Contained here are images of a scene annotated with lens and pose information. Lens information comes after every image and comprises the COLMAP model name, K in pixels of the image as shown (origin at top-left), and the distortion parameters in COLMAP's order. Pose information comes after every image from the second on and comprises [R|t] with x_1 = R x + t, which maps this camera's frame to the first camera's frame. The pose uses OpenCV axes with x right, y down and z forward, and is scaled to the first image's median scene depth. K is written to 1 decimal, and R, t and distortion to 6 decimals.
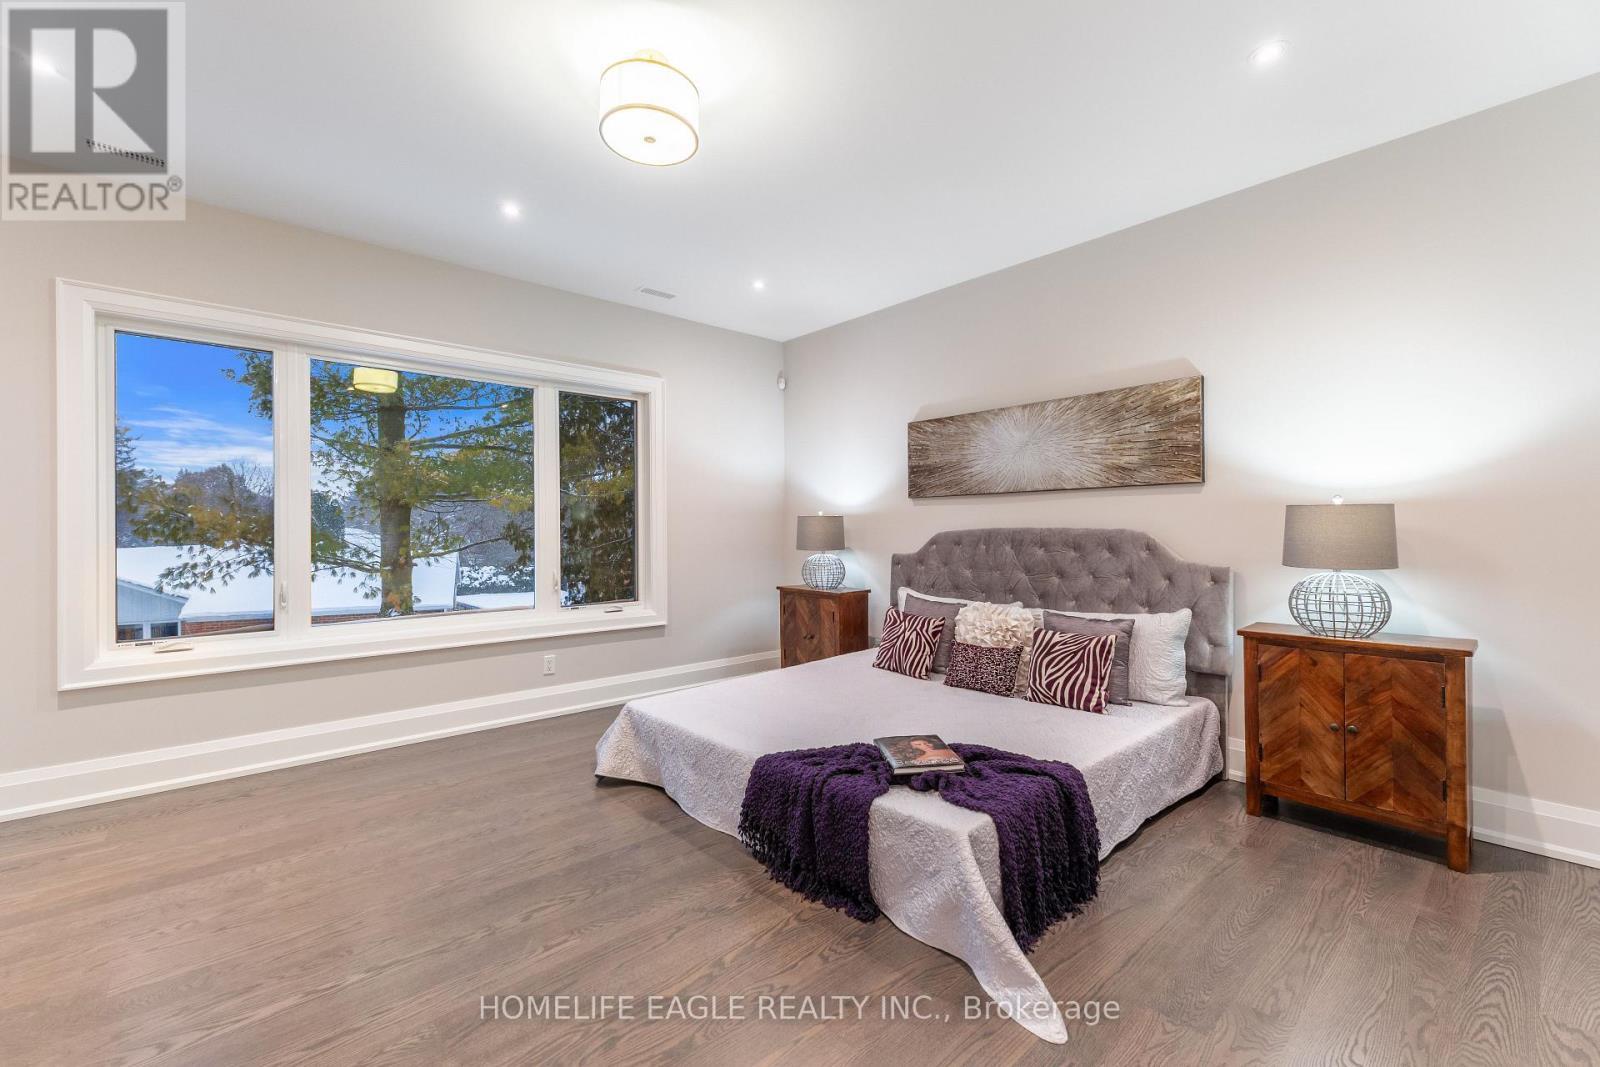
lens RADIAL K [[678.7, 0, 804.8], [0, 678.7, 531.1], [0, 0, 1]] dist [0.006399, -0.000853]
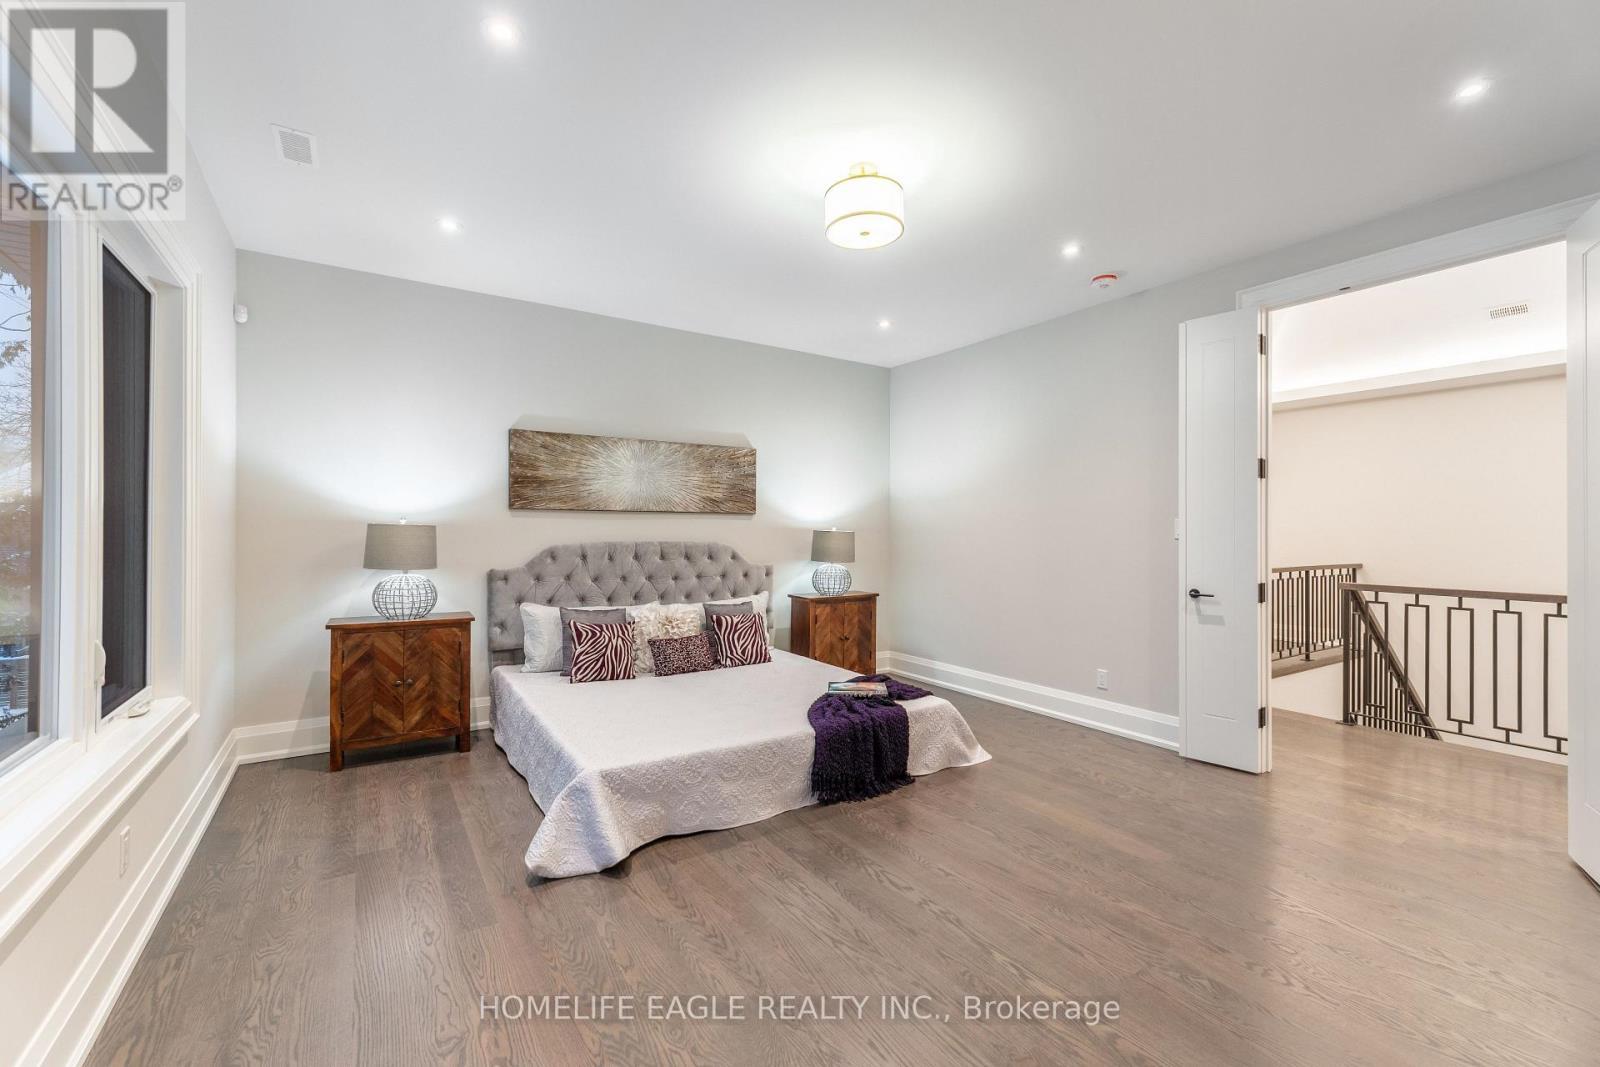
lens RADIAL K [[678.7, 0, 805.8], [0, 678.7, 533.4], [0, 0, 1]] dist [0.006399, -0.000853]
pose [[0.141392, 0.003914, 0.989946, -0.917579], [-0.006672, 0.999973, -0.003001, -0.018545], [-0.989931, -0.006180, 0.141414, 0.587443]]
